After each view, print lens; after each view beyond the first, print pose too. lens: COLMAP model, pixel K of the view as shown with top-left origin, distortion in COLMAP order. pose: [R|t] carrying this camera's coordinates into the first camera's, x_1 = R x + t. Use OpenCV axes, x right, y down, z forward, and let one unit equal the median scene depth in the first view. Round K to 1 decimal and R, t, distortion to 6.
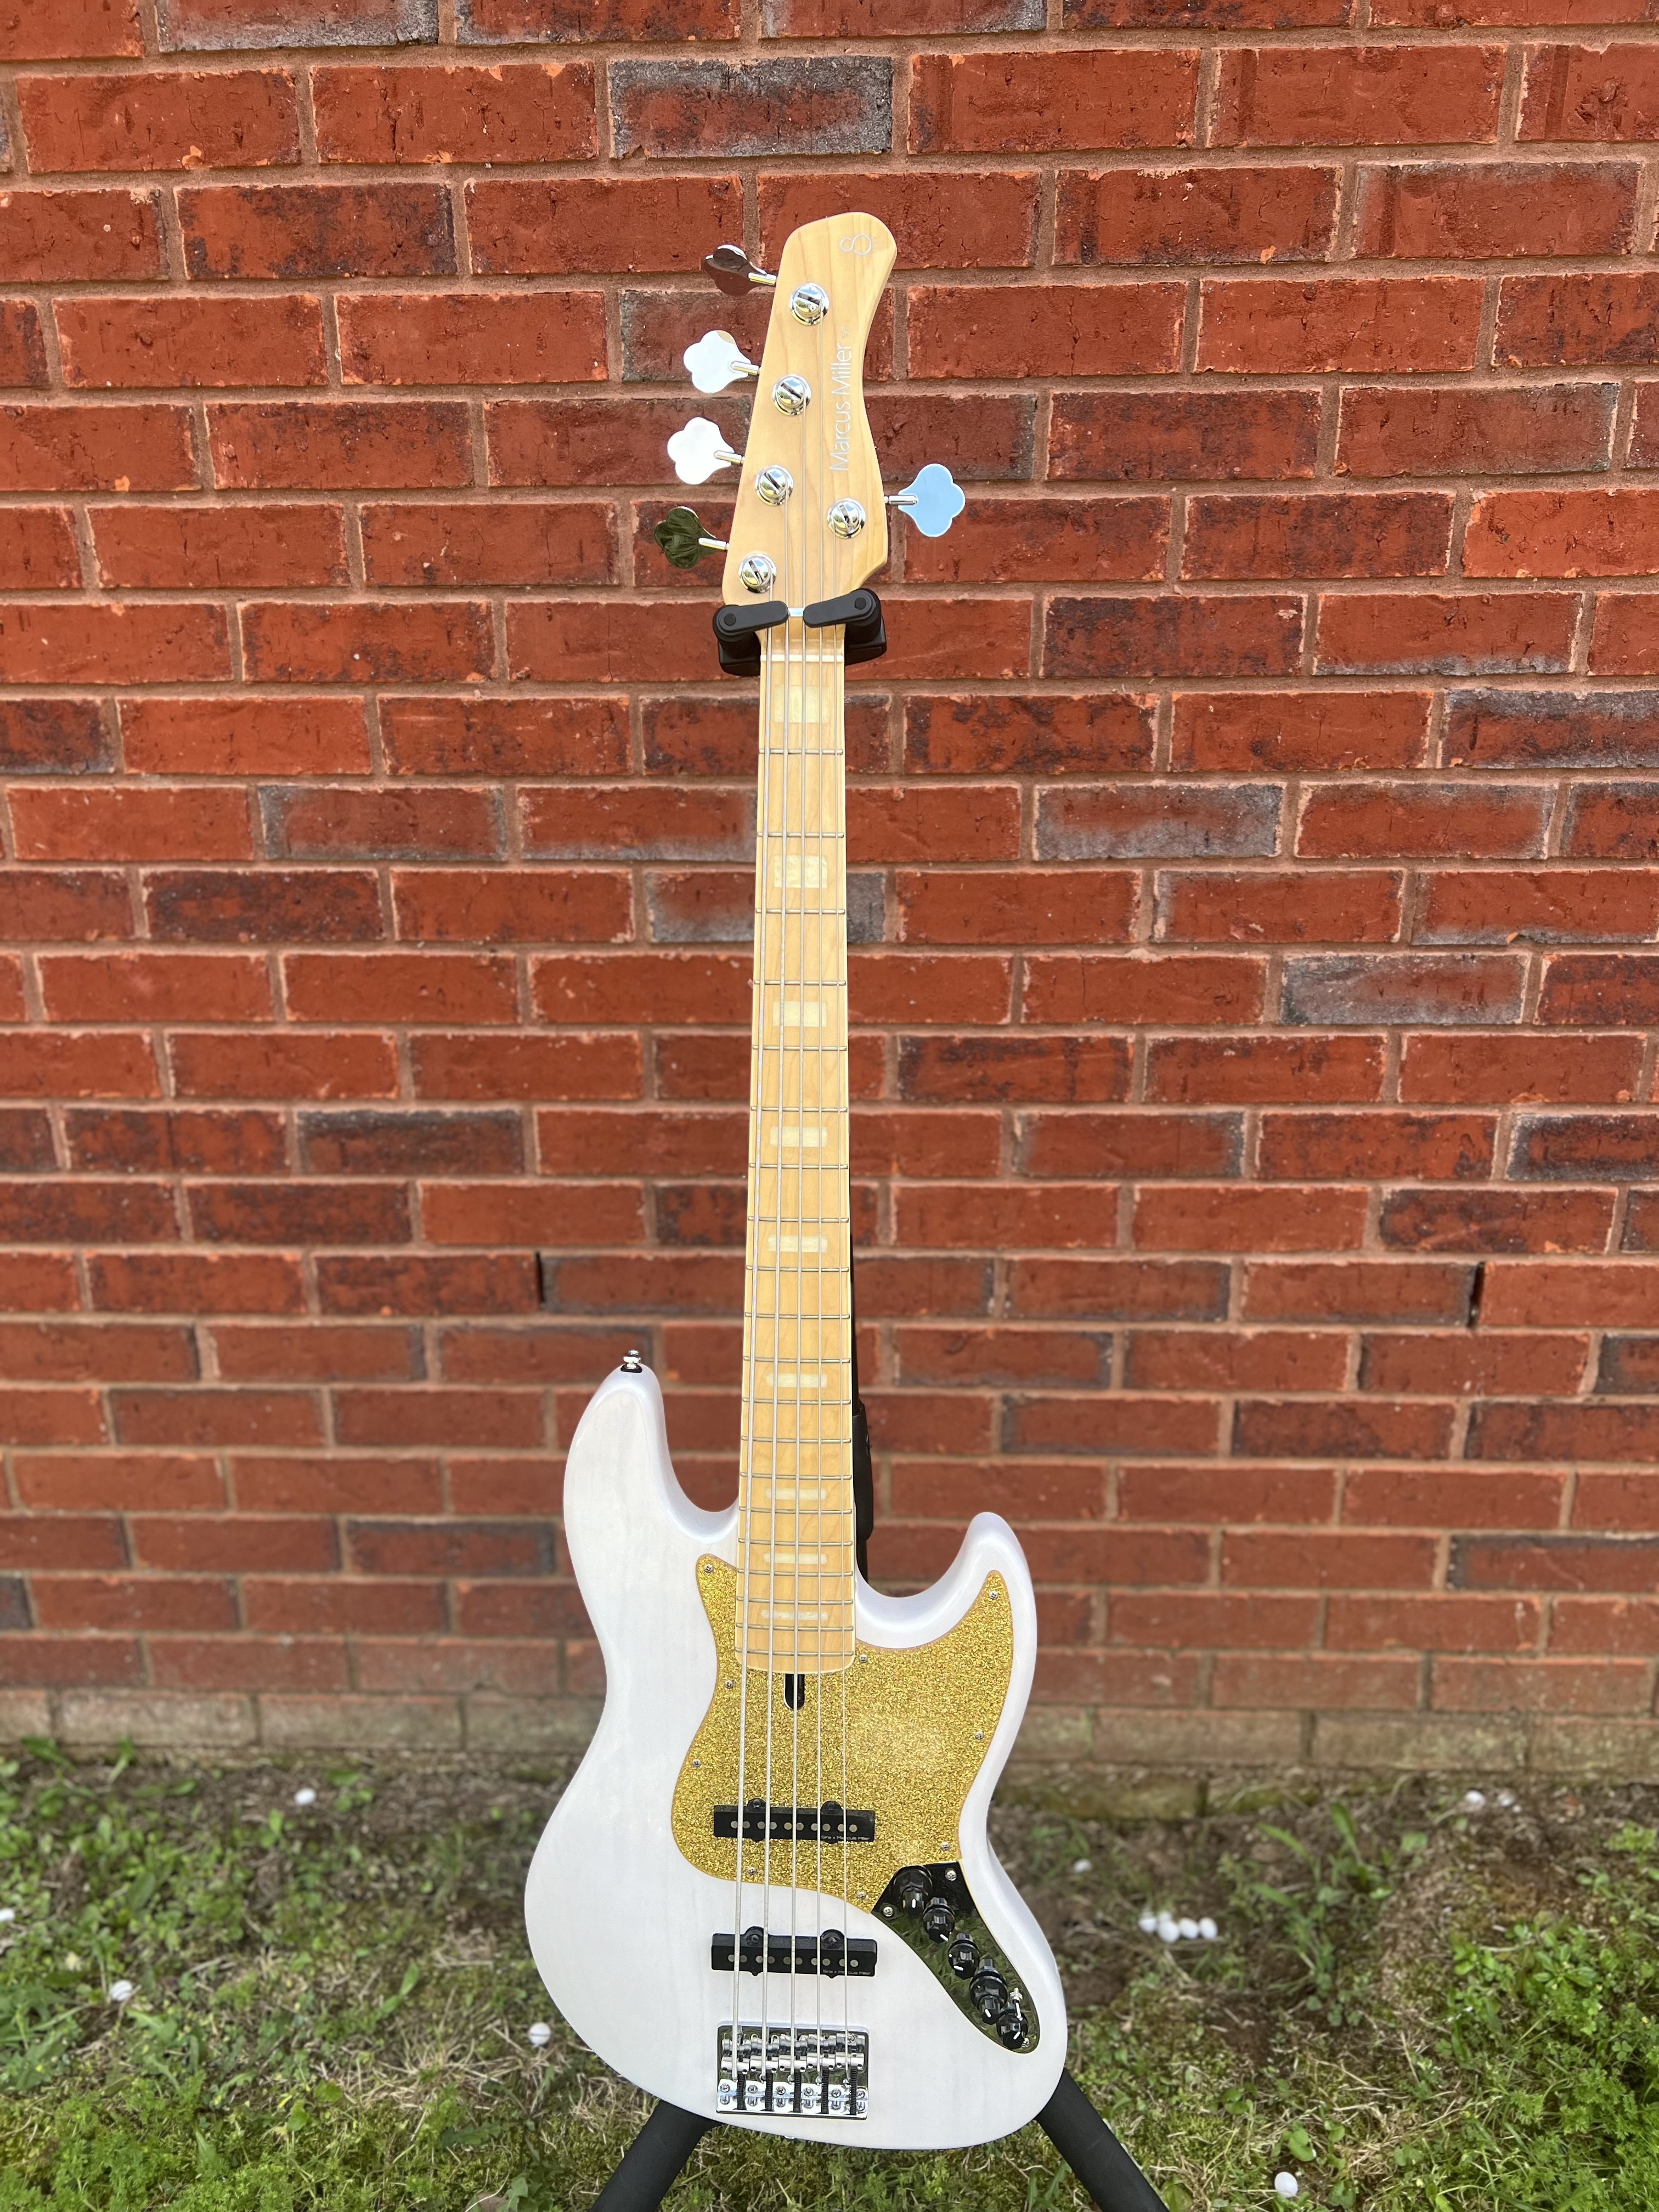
lens RADIAL K [[1633.9, 0, 831.2], [0, 1633.9, 1092.0], [0, 0, 1]] dist [0.046711, -0.058198]
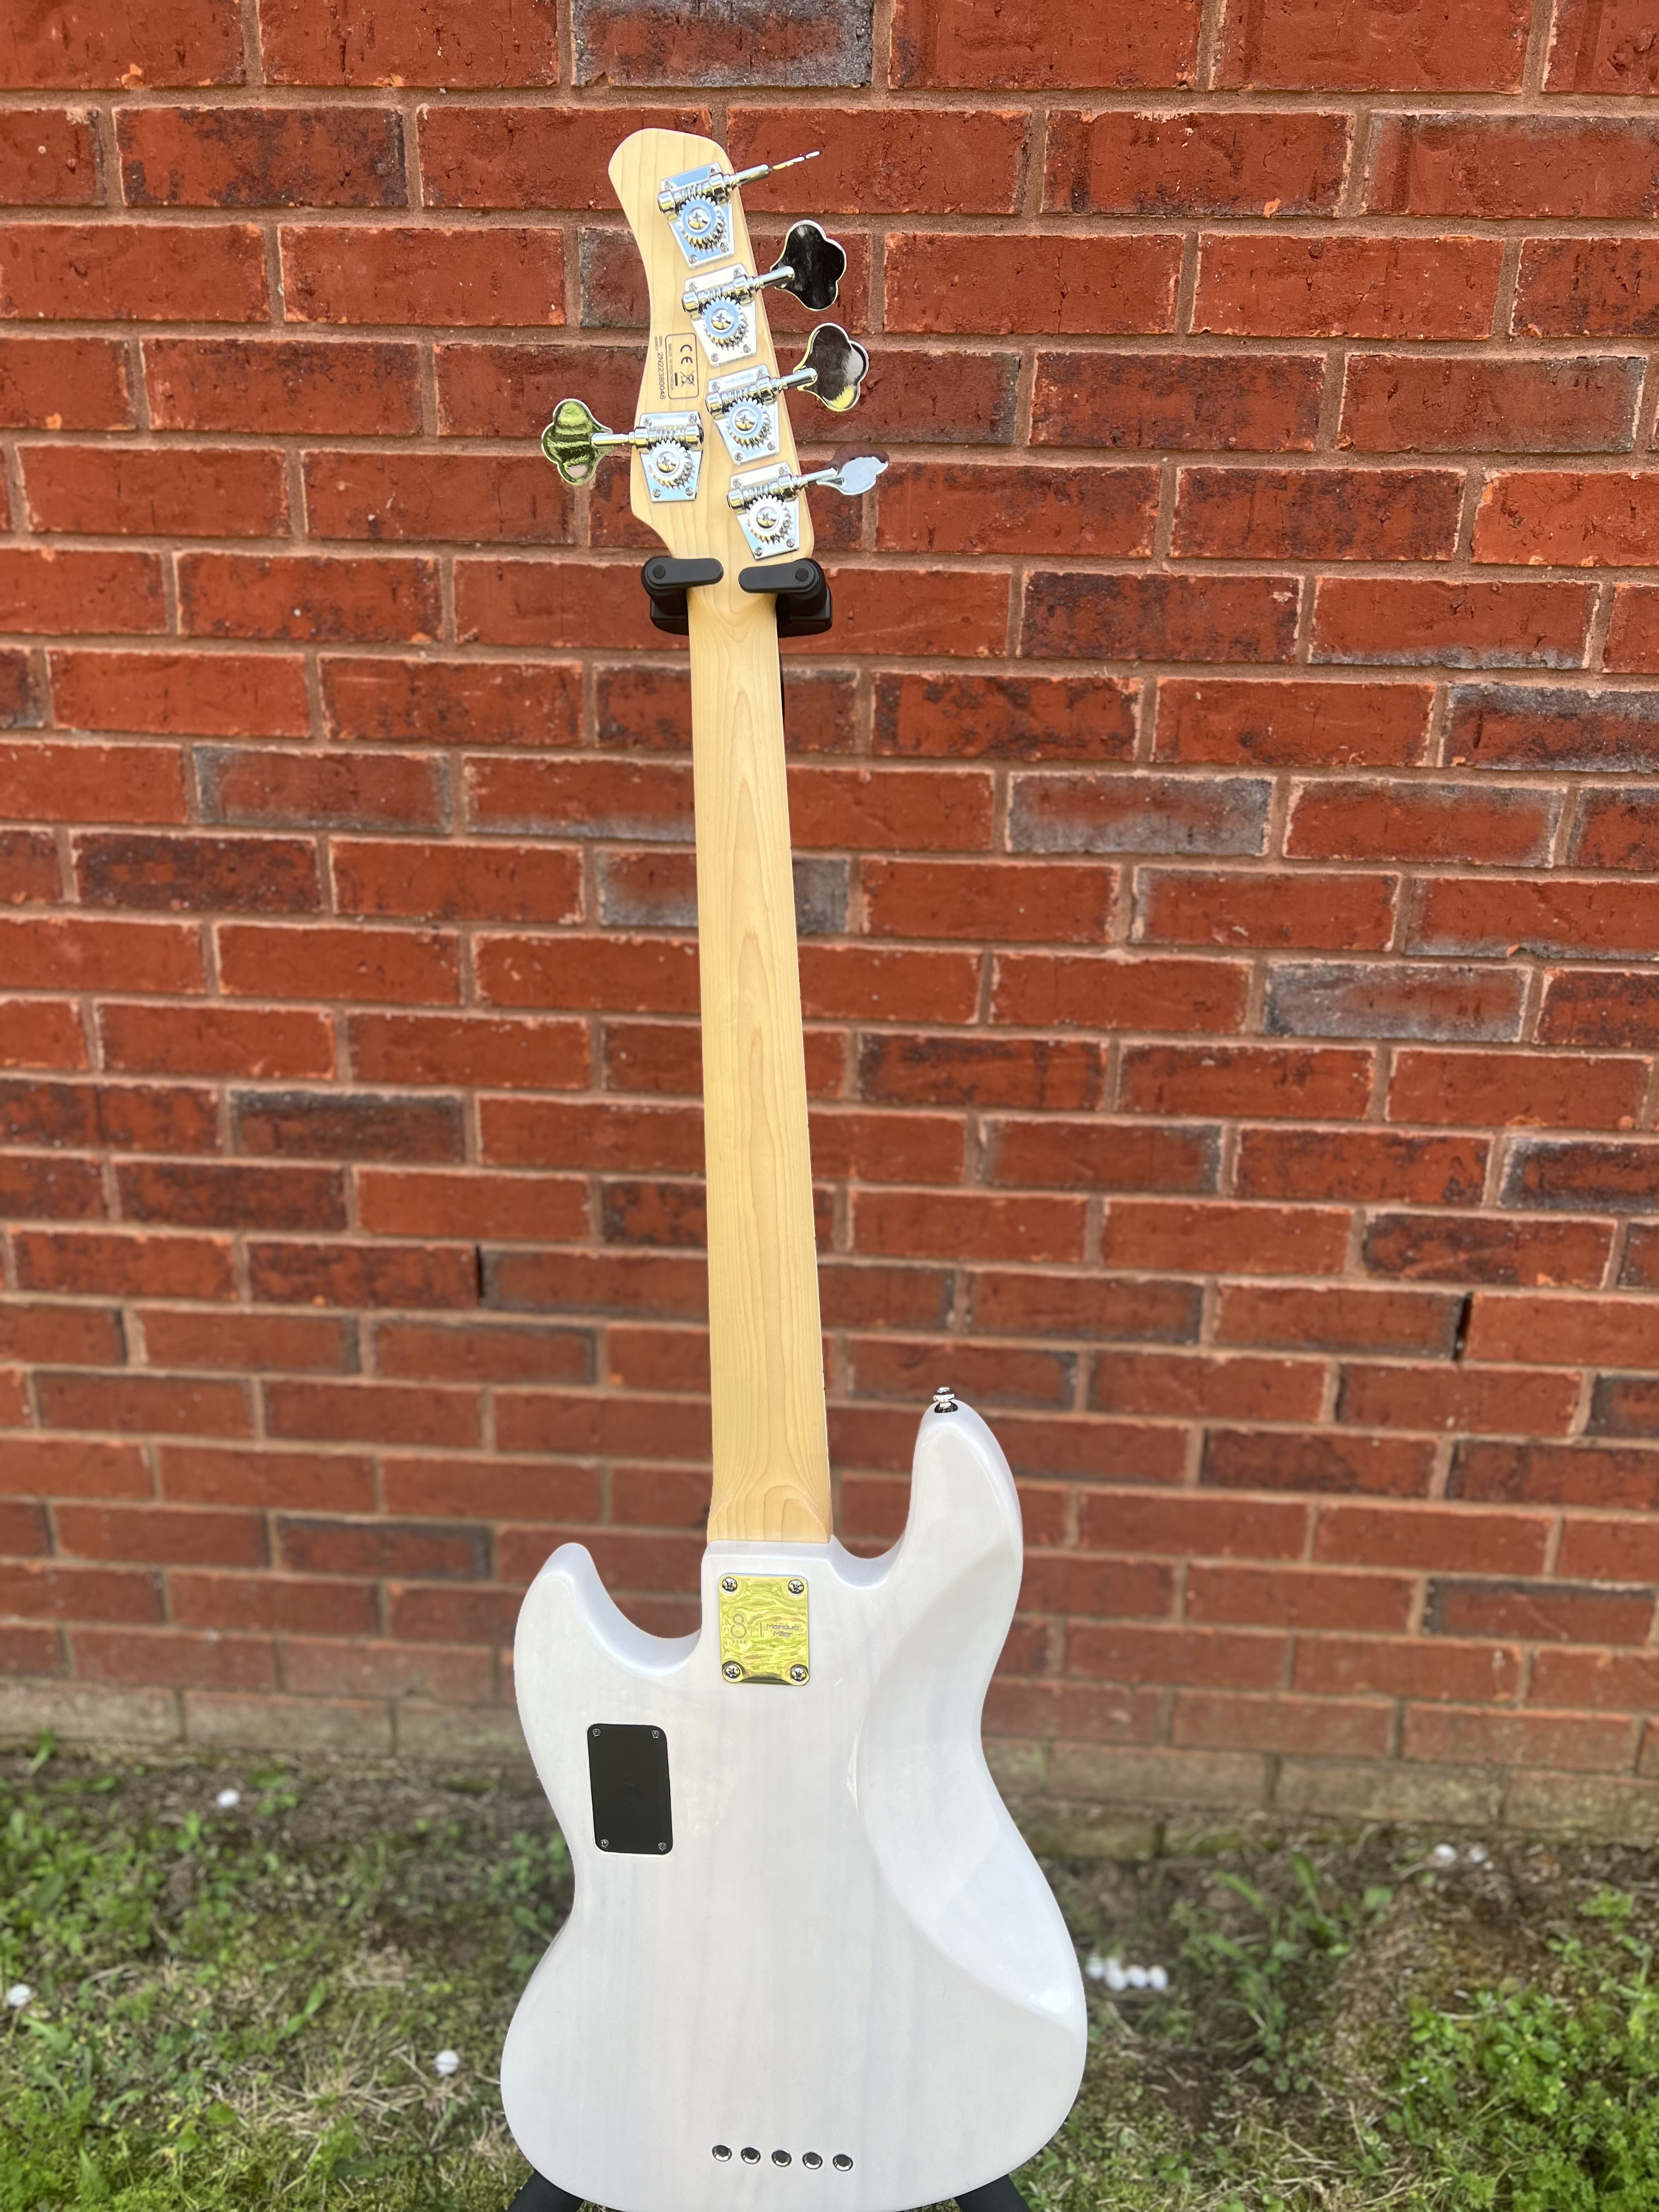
lens RADIAL K [[1633.9, 0, 830.2], [0, 1633.9, 1097.8], [0, 0, 1]] dist [0.046711, -0.058198]
pose [[0.999243, 0.035355, -0.016200, 0.040415], [-0.035230, 0.999348, 0.007958, -0.003217], [0.016471, -0.007381, 0.999837, 0.050417]]
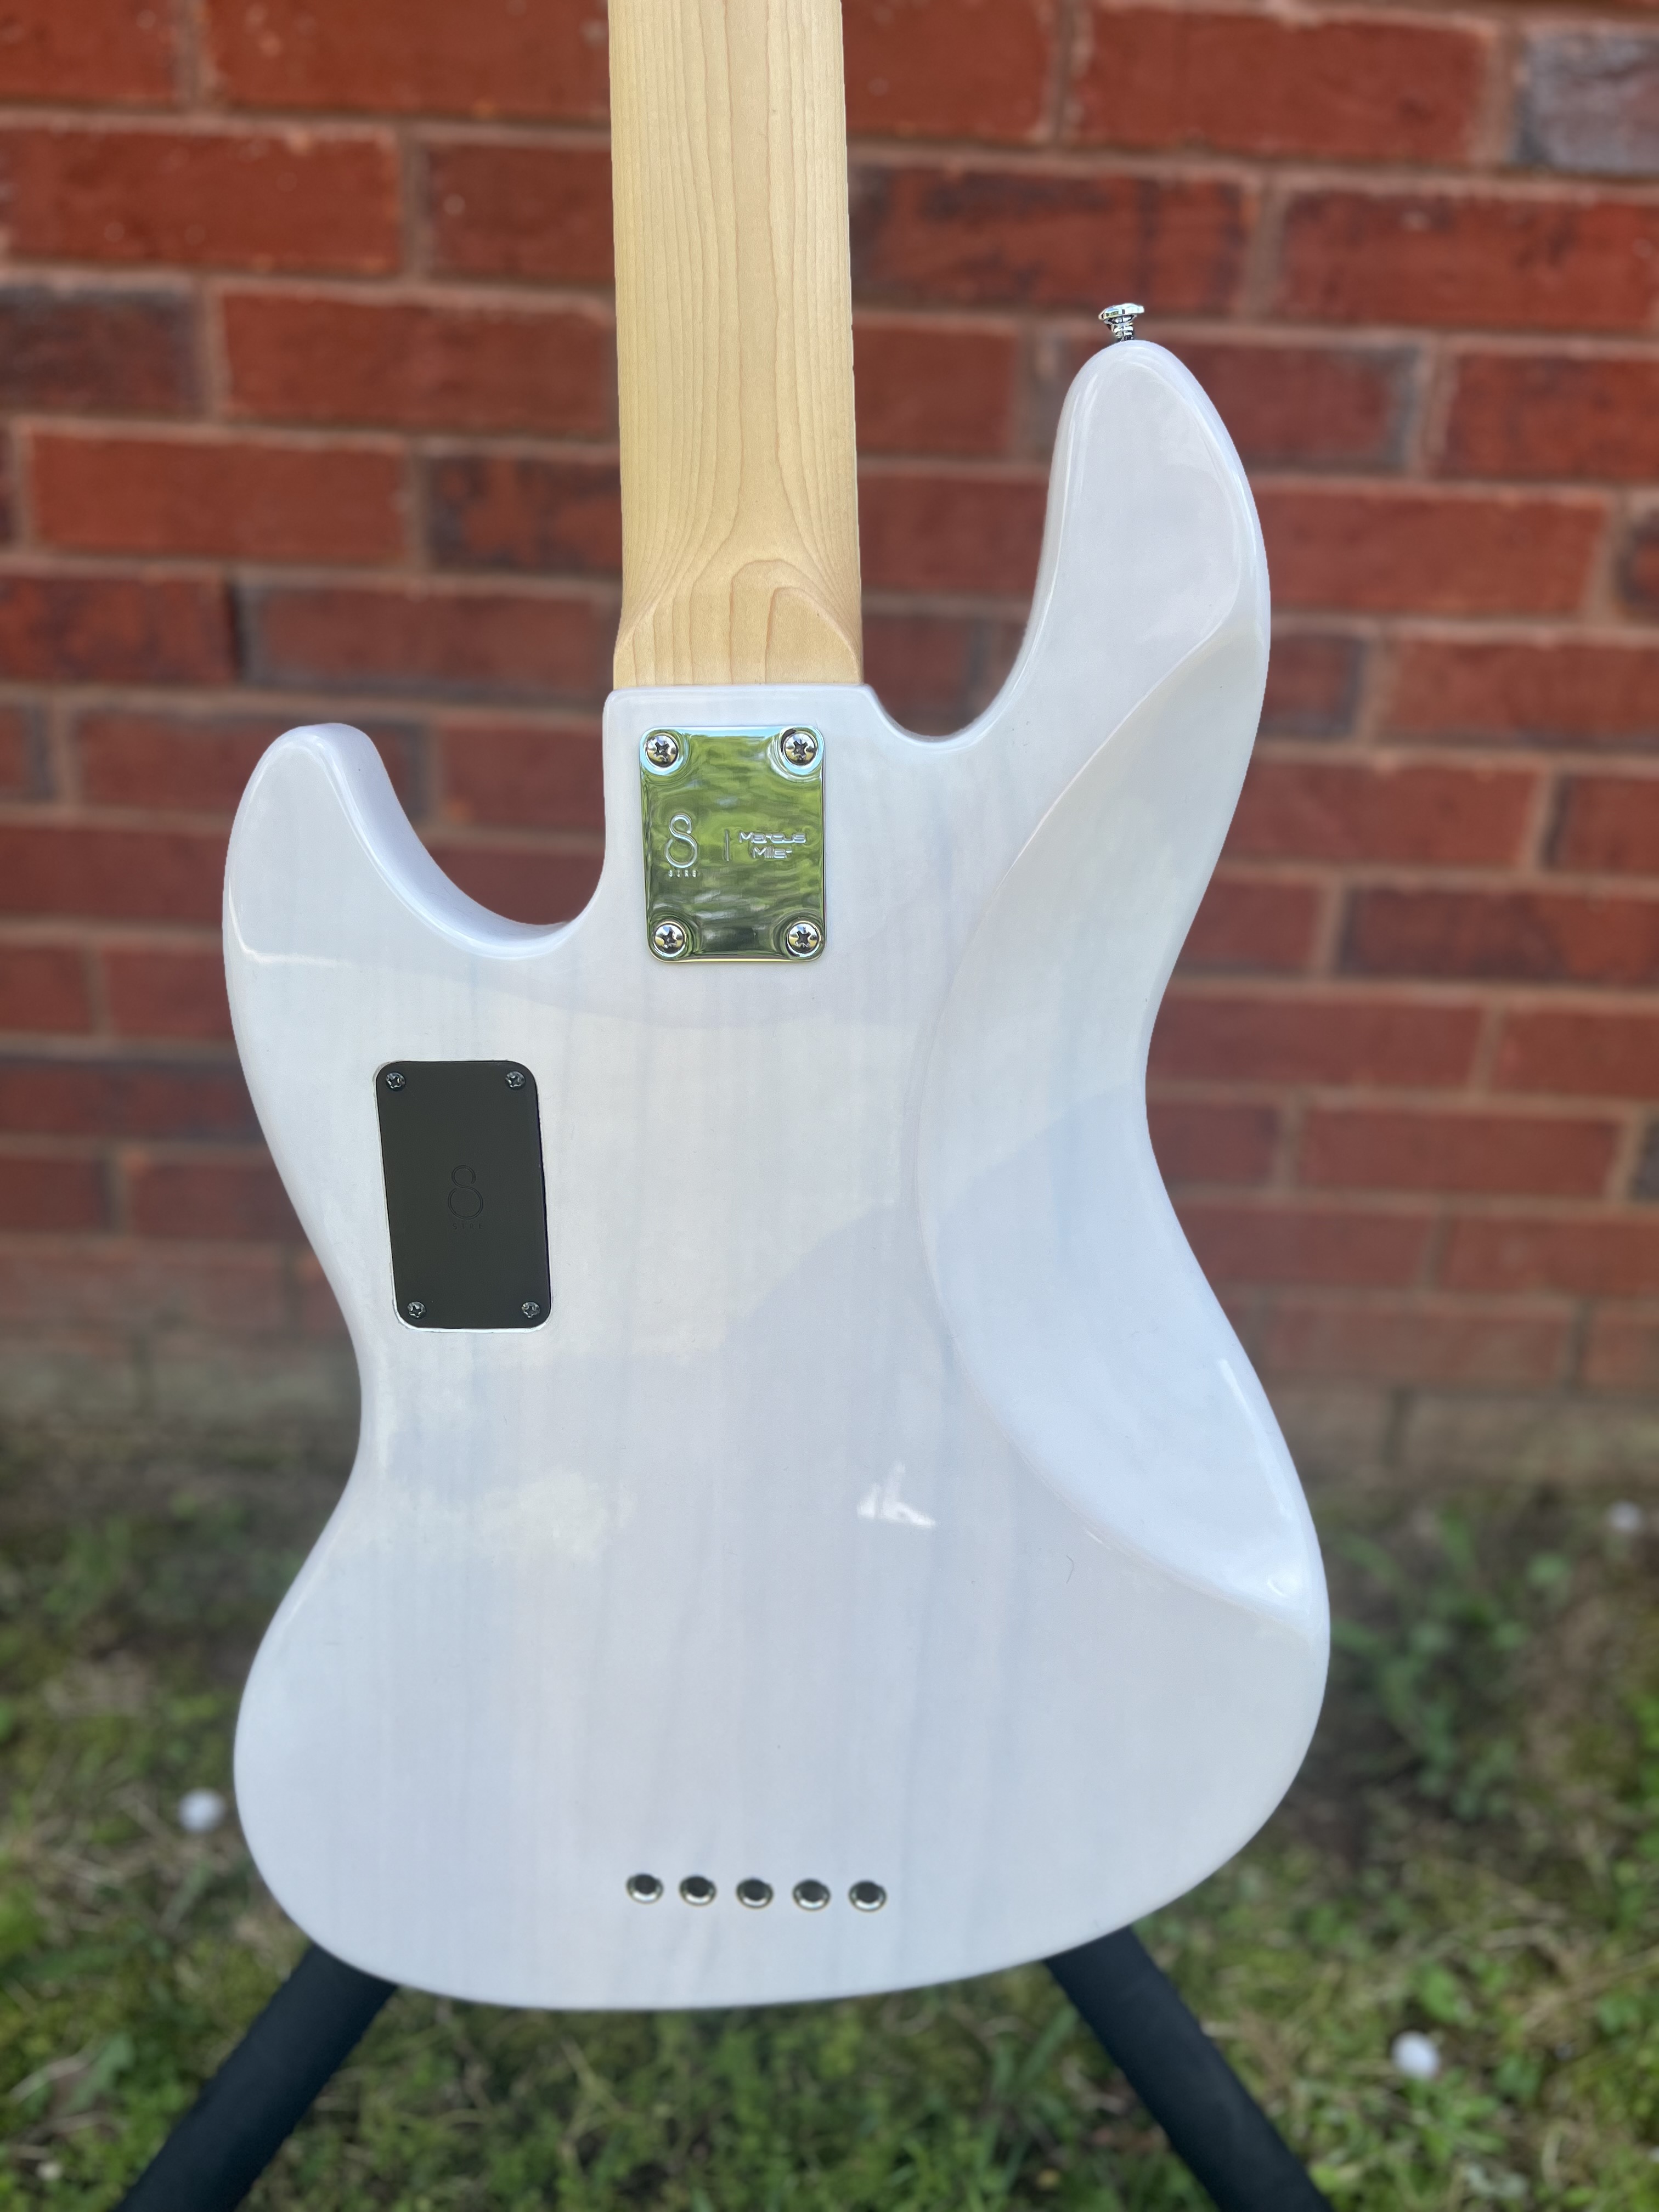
lens RADIAL K [[1633.9, 0, 819.3], [0, 1633.9, 1118.2], [0, 0, 1]] dist [0.046711, -0.058198]
pose [[0.998059, 0.035797, 0.050953, 0.012506], [-0.039874, 0.995886, 0.081372, 0.250192], [-0.047831, -0.083246, 0.995381, 0.391388]]
